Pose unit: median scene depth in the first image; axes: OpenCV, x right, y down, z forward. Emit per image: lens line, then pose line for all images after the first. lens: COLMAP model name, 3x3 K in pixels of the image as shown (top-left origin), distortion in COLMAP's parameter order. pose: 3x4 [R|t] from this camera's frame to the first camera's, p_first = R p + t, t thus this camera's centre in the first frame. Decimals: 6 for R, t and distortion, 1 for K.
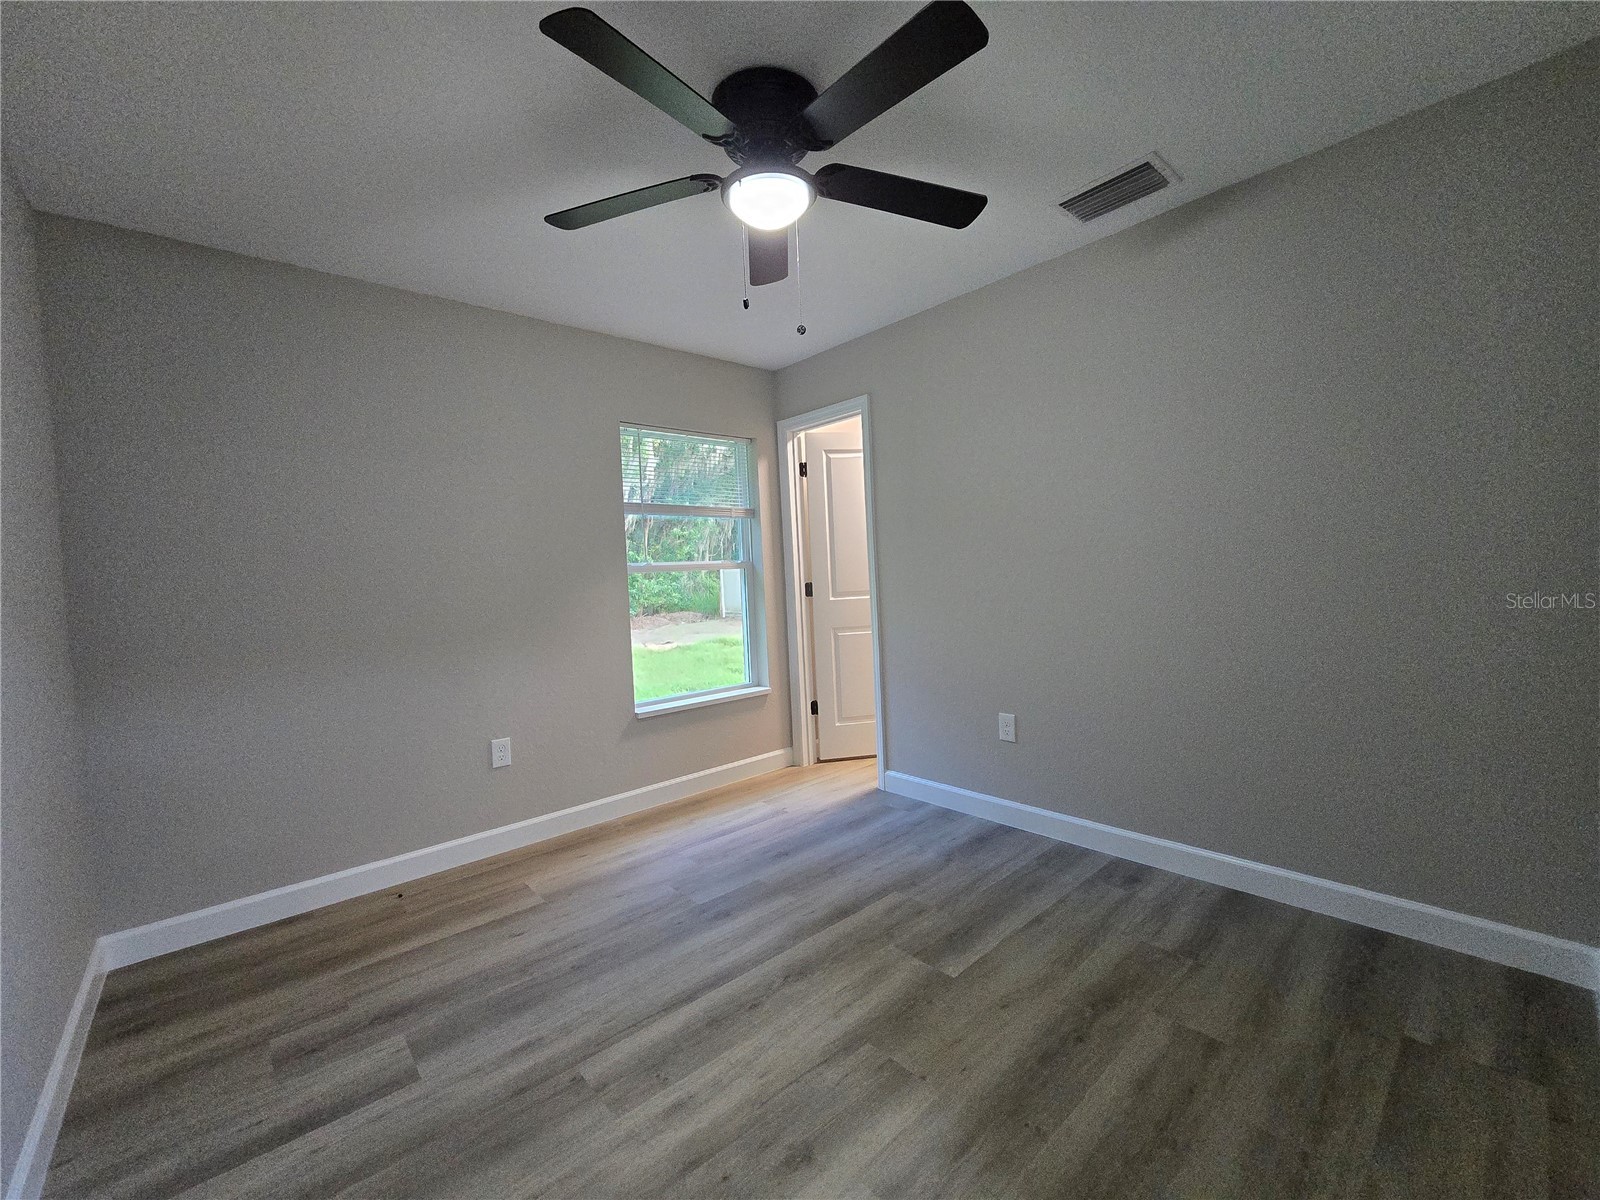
lens RADIAL K [[657.1, 0, 787.9], [0, 657.1, 601.3], [0, 0, 1]] dist [-0.005353, 0.000599]
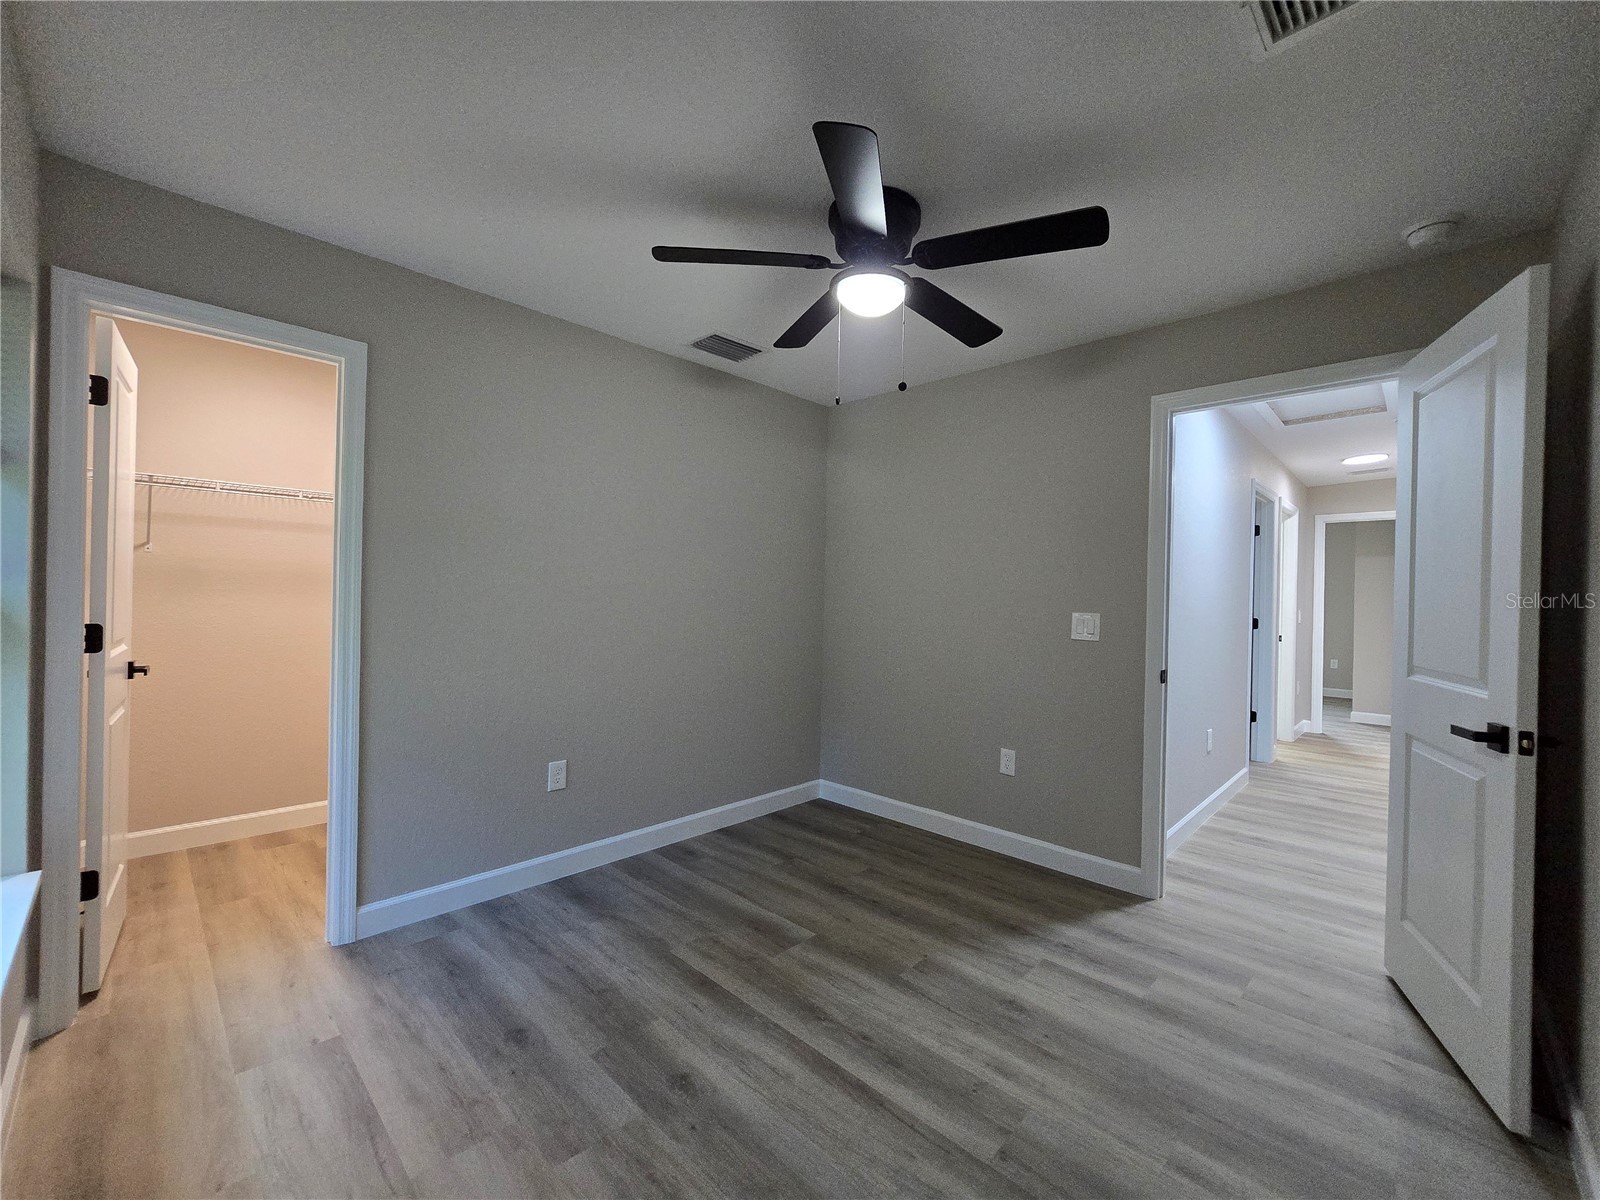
lens RADIAL K [[657.1, 0, 811.2], [0, 657.1, 601.8], [0, 0, 1]] dist [-0.005353, 0.000599]
pose [[-0.080672, 0.031211, 0.996252, -0.887504], [0.032013, 0.999075, -0.028707, -0.031809], [-0.996226, 0.029578, -0.081597, 0.934549]]
